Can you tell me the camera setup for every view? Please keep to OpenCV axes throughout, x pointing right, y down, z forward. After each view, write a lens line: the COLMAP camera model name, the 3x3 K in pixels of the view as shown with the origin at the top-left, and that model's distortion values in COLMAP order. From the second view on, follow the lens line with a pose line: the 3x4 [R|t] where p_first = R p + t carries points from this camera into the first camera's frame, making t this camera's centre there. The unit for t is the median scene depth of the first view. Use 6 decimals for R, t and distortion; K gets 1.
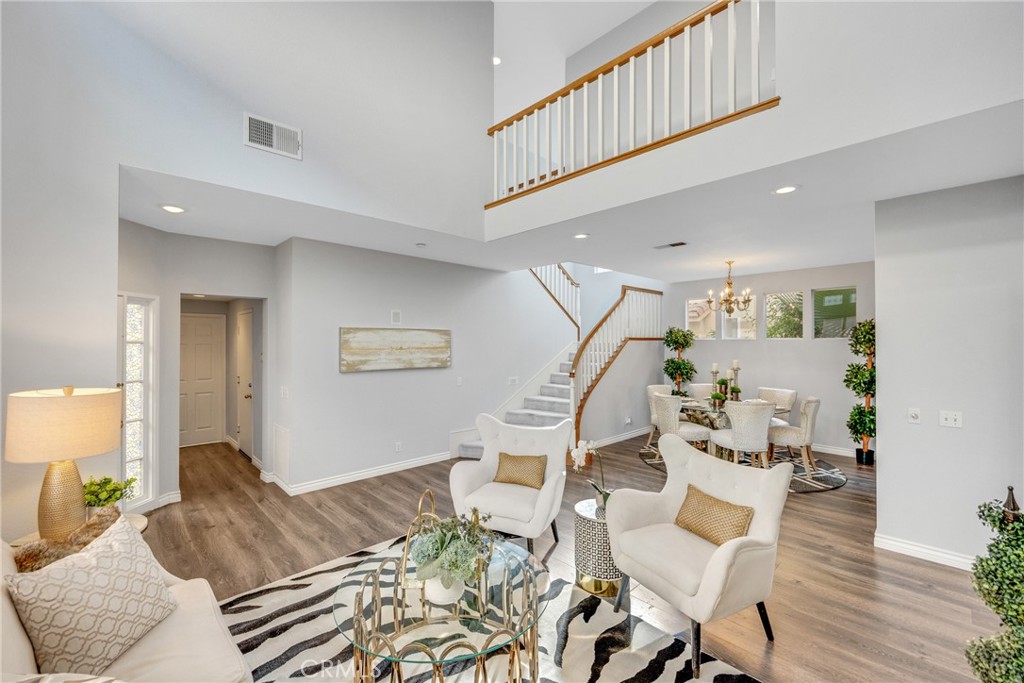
lens RADIAL K [[422.6, 0, 516.6], [0, 422.6, 337.1], [0, 0, 1]] dist [-0.000618, 0.000086]
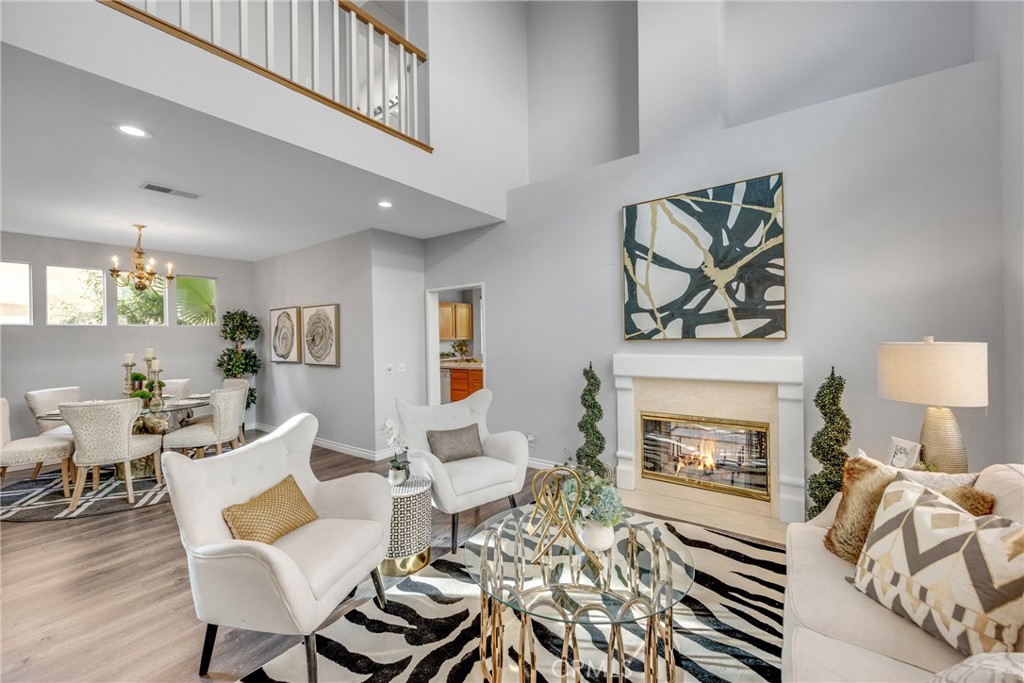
lens RADIAL K [[417.0, 0, 504.2], [0, 417.0, 335.8], [0, 0, 1]] dist [-0.002211, 0.000338]
pose [[-0.144418, 0.000494, 0.989517, -0.386611], [0.007331, 0.999973, 0.000571, 0.035723], [-0.989490, 0.007337, -0.144418, 0.451738]]
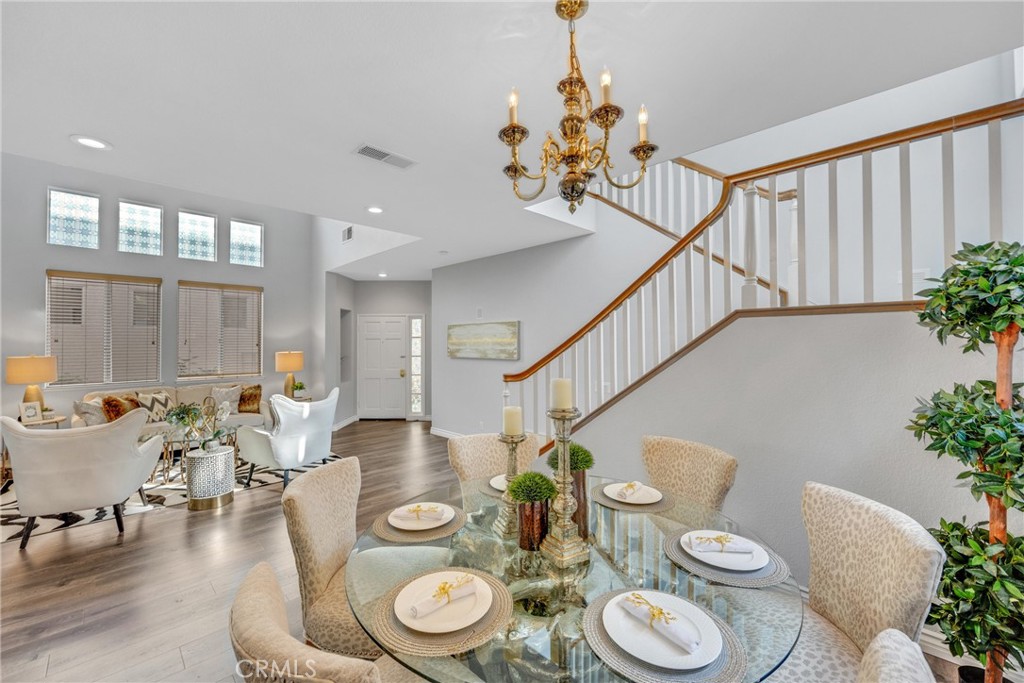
lens RADIAL K [[417.0, 0, 504.2], [0, 417.0, 335.8], [0, 0, 1]] dist [-0.002211, 0.000338]
pose [[-0.003071, -0.018500, -0.999824, 0.791263], [0.015141, 0.999713, -0.018545, 0.034178], [0.999881, -0.015195, -0.002790, 0.989492]]
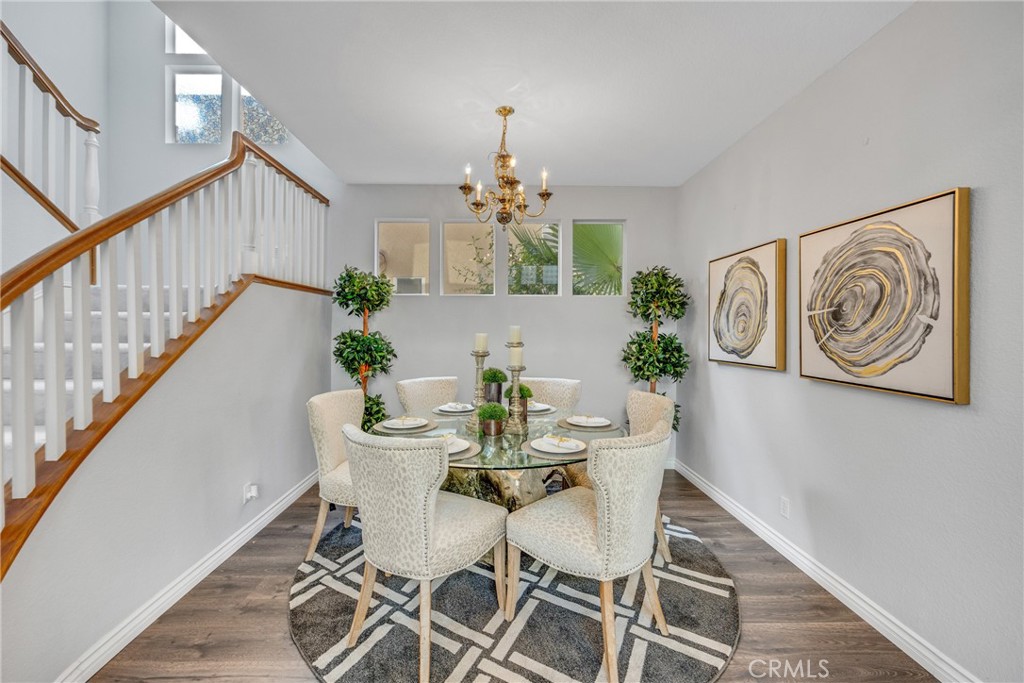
lens RADIAL K [[415.6, 0, 504.5], [0, 415.6, 327.6], [0, 0, 1]] dist [-0.003632, -0.000151]
pose [[0.687640, 0.001782, 0.726050, 0.186524], [-0.011449, 0.999899, 0.008390, 0.053994], [-0.725962, -0.014082, 0.687591, 0.716872]]
